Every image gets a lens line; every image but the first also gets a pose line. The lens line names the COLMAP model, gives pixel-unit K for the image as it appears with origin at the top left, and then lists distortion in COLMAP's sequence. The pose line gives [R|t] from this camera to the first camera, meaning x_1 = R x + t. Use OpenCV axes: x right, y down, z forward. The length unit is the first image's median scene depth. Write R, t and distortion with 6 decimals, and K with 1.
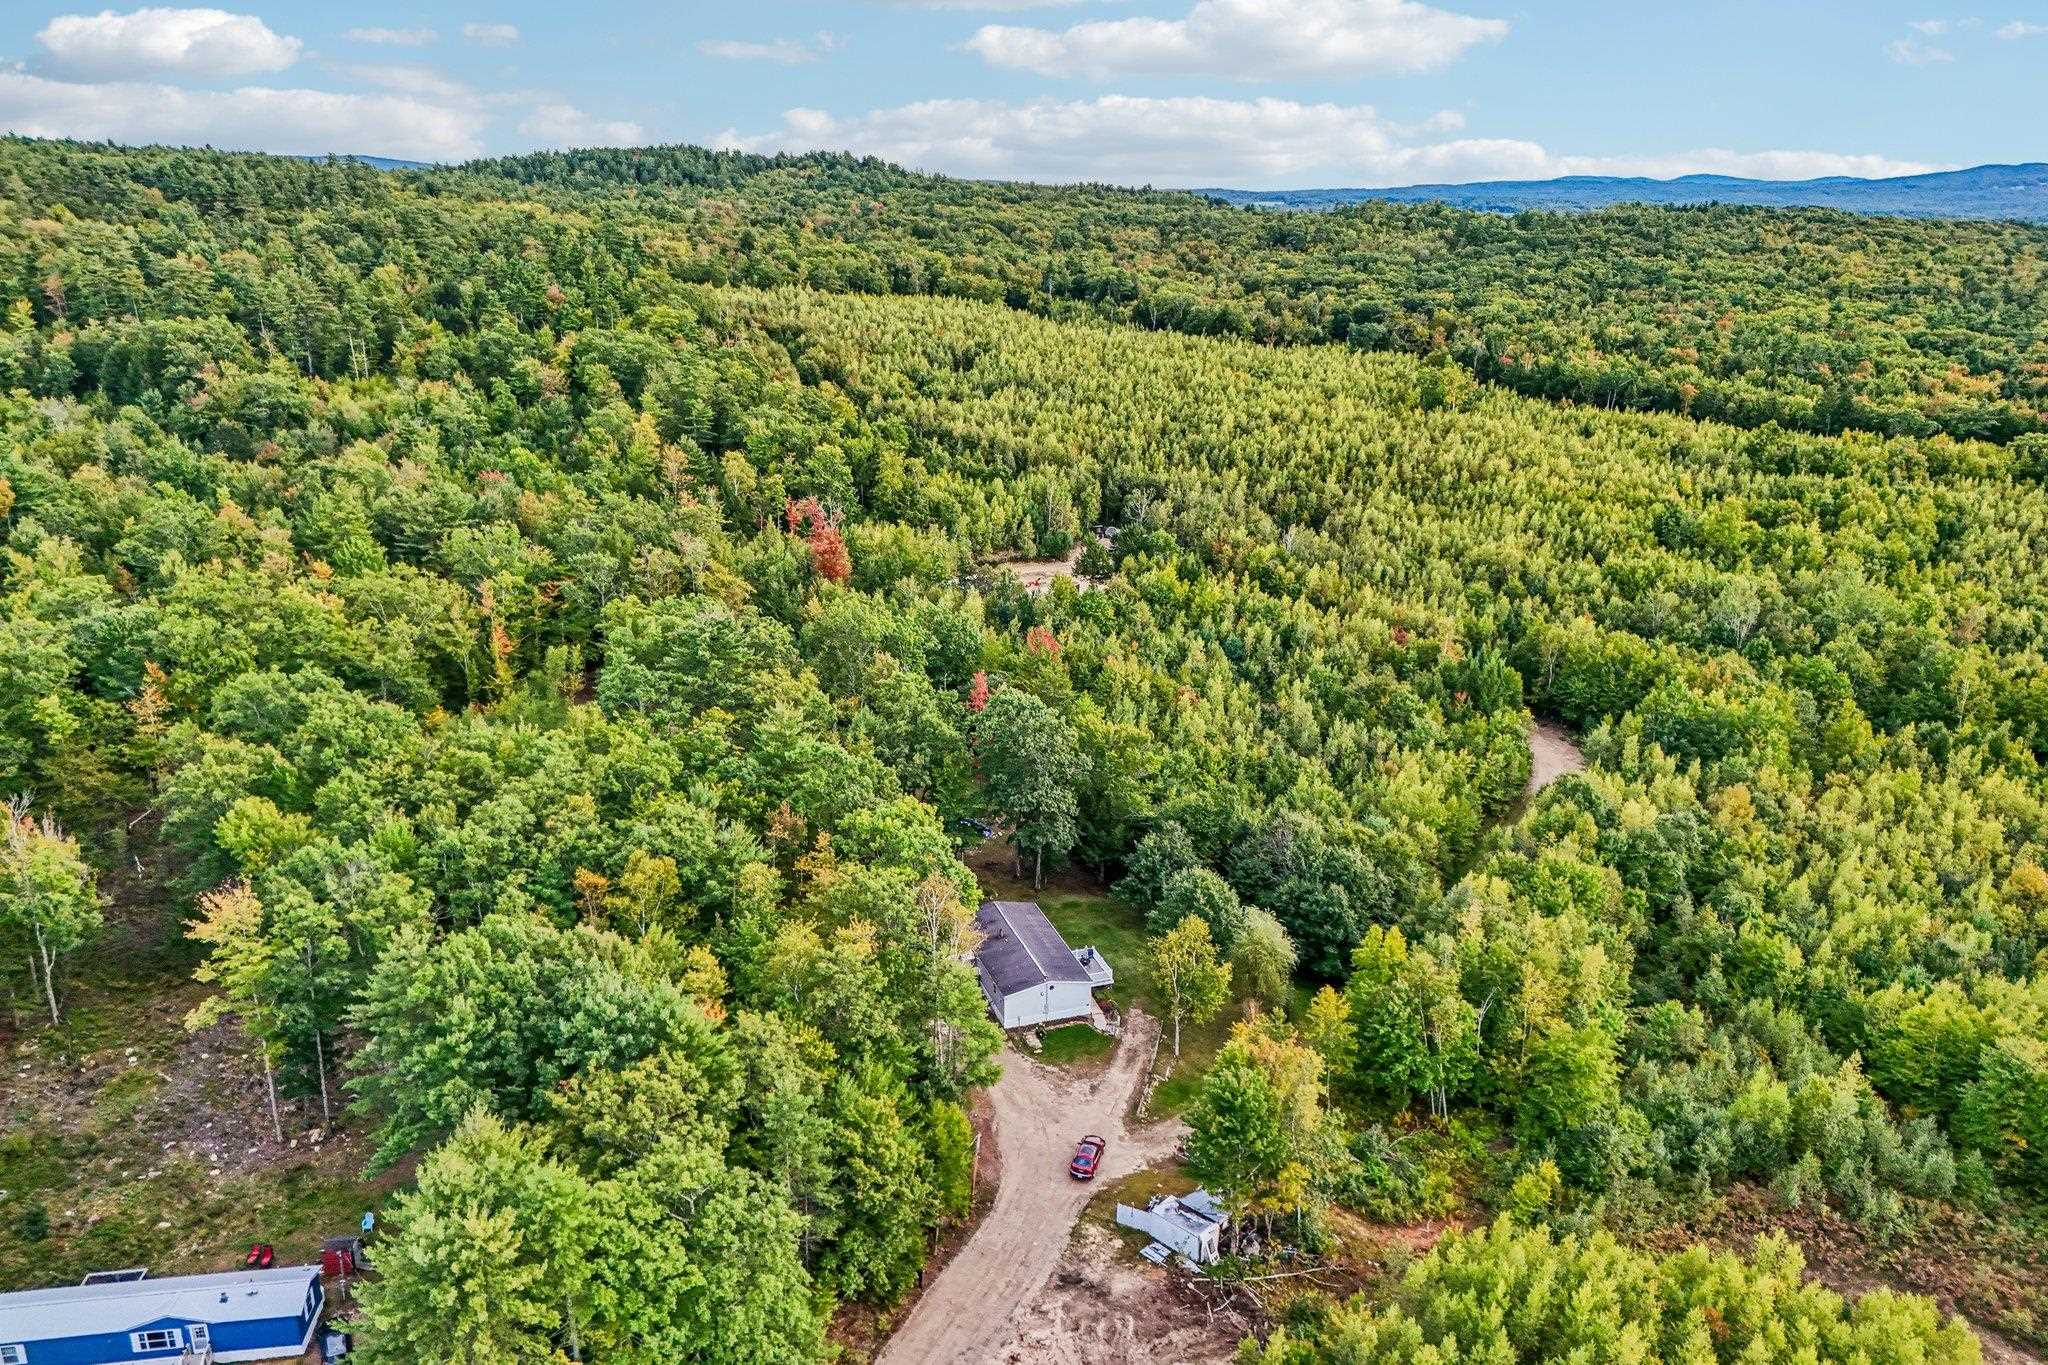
lens RADIAL K [[1496.0, 0, 1020.4], [0, 1496.0, 693.4], [0, 0, 1]] dist [0.087062, -0.097116]
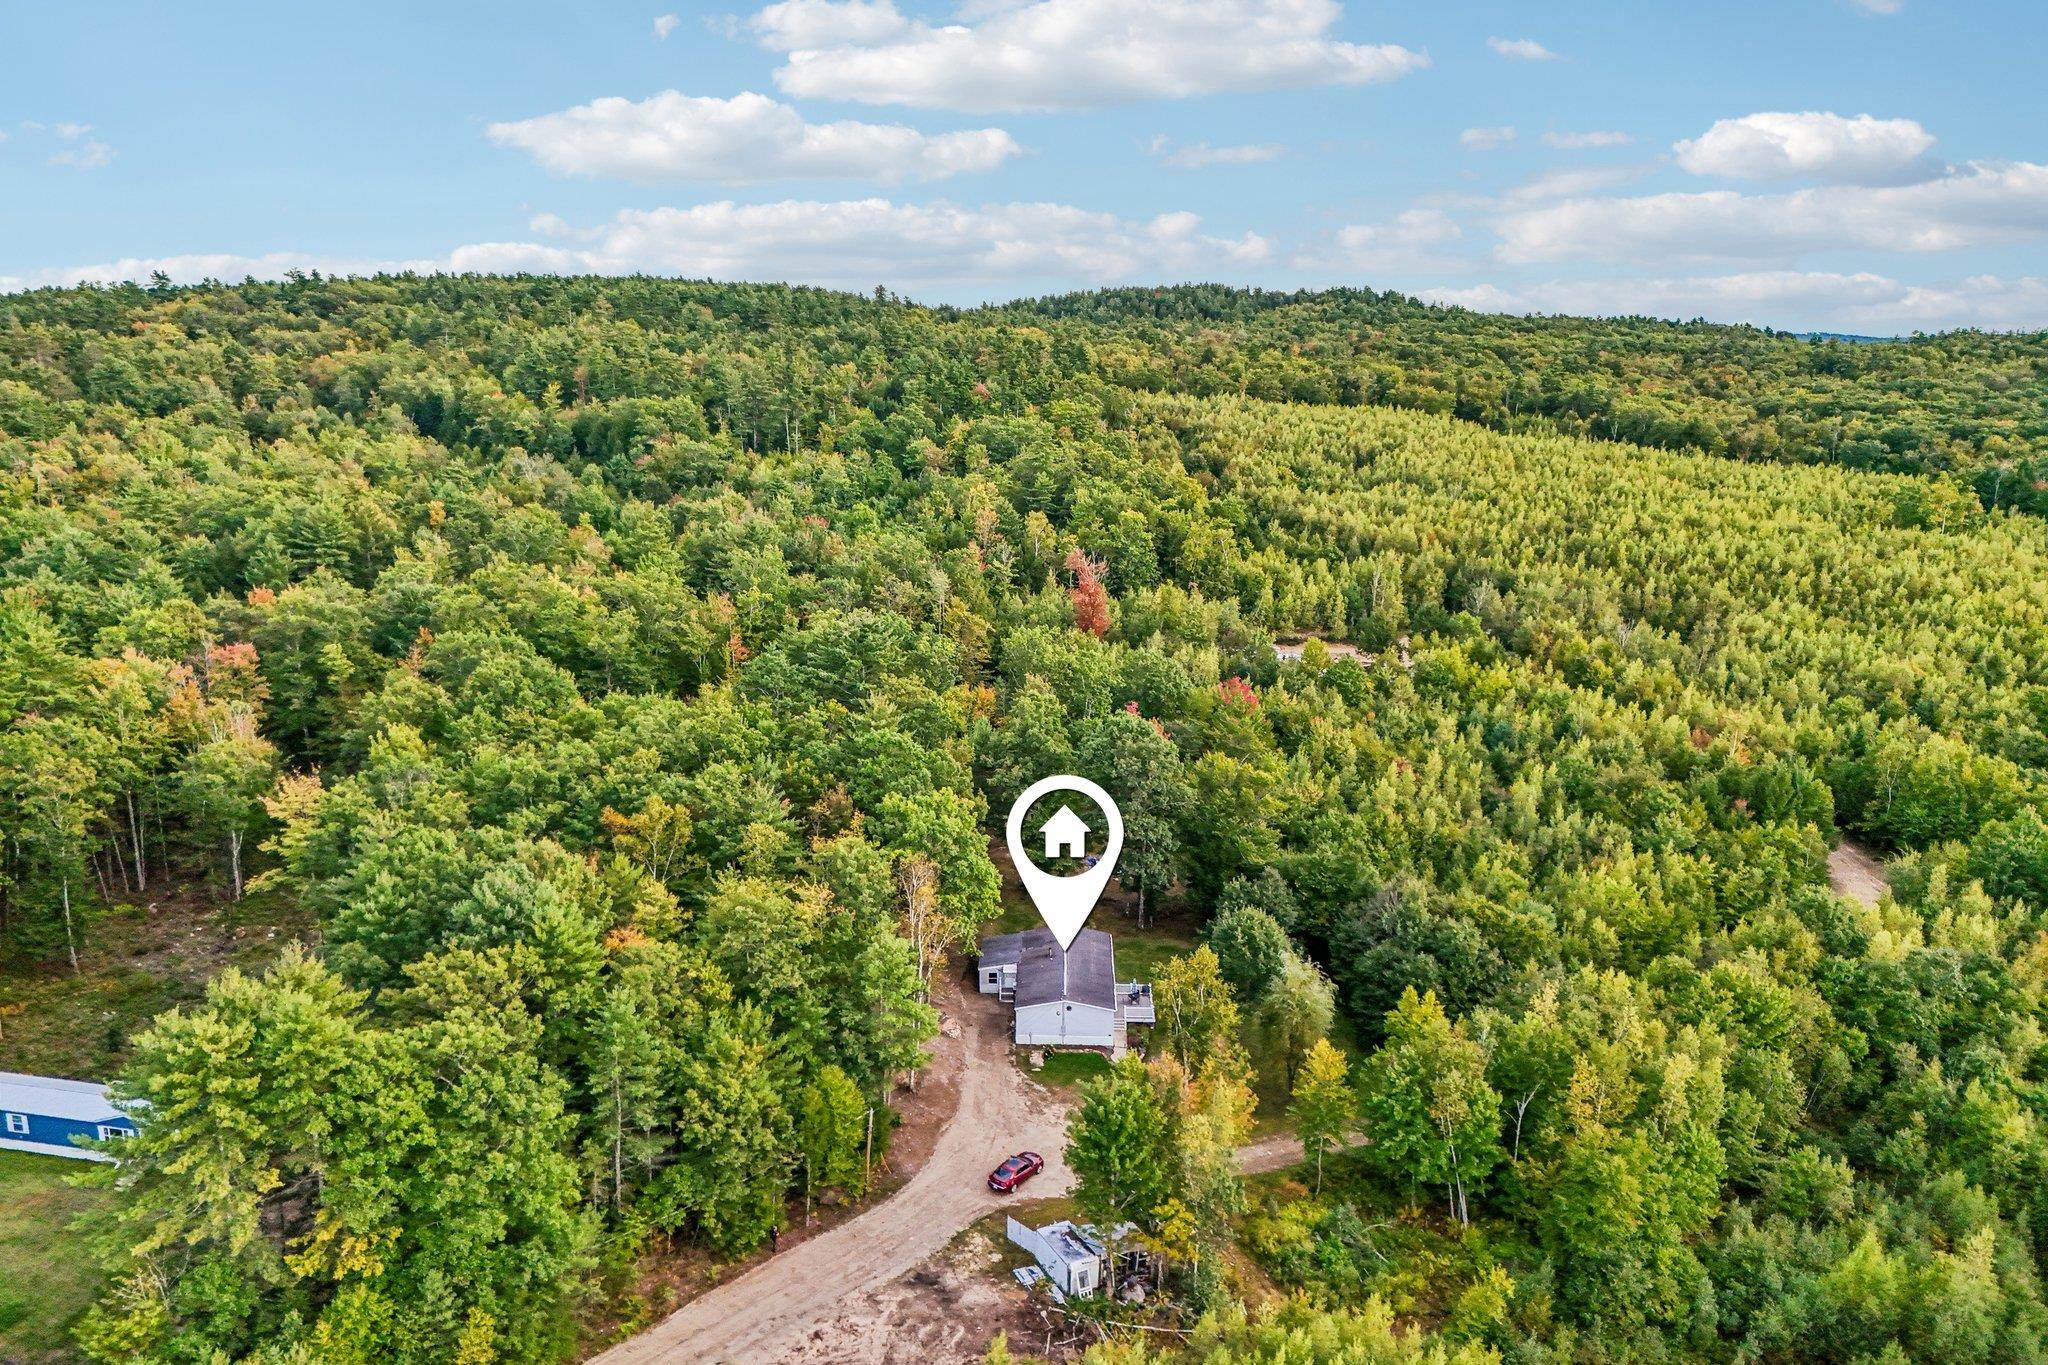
lens RADIAL K [[1496.0, 0, 1020.4], [0, 1496.0, 693.4], [0, 0, 1]] dist [0.087062, -0.097116]
pose [[0.937461, 0.083125, -0.338020, 0.193542], [-0.113546, 0.990978, -0.071208, 0.046670], [0.329051, 0.105136, 0.938441, 0.055965]]
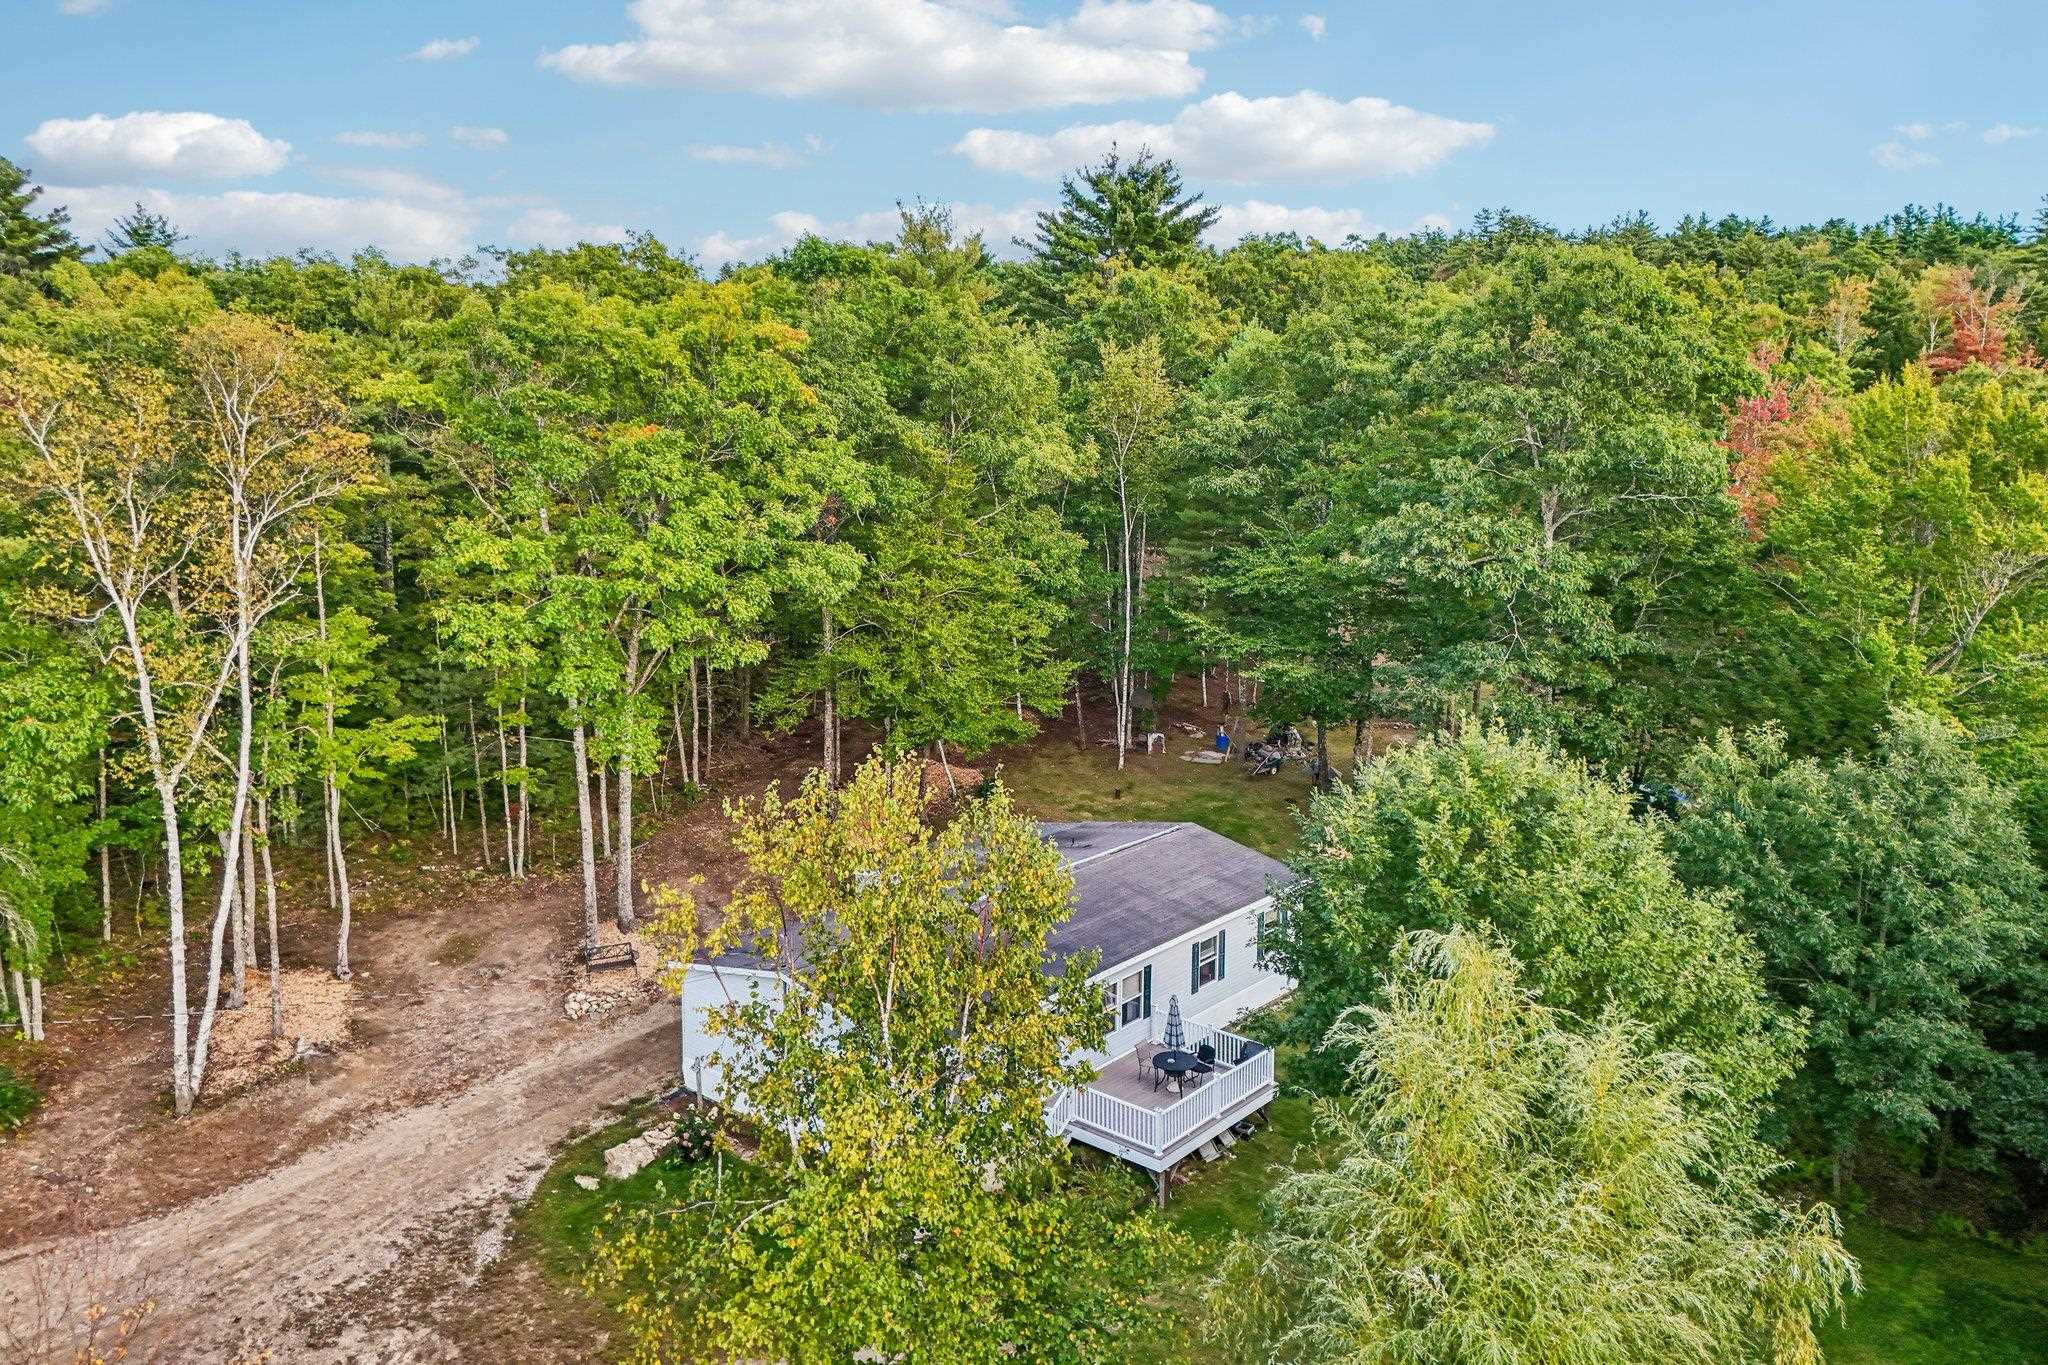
lens RADIAL K [[1496.0, 0, 1020.4], [0, 1496.0, 693.4], [0, 0, 1]] dist [0.087062, -0.097116]
pose [[0.509927, 0.164633, -0.844316, 0.162861], [-0.278328, 0.960295, 0.019151, 0.085145], [0.813946, 0.225231, 0.535503, 0.579605]]
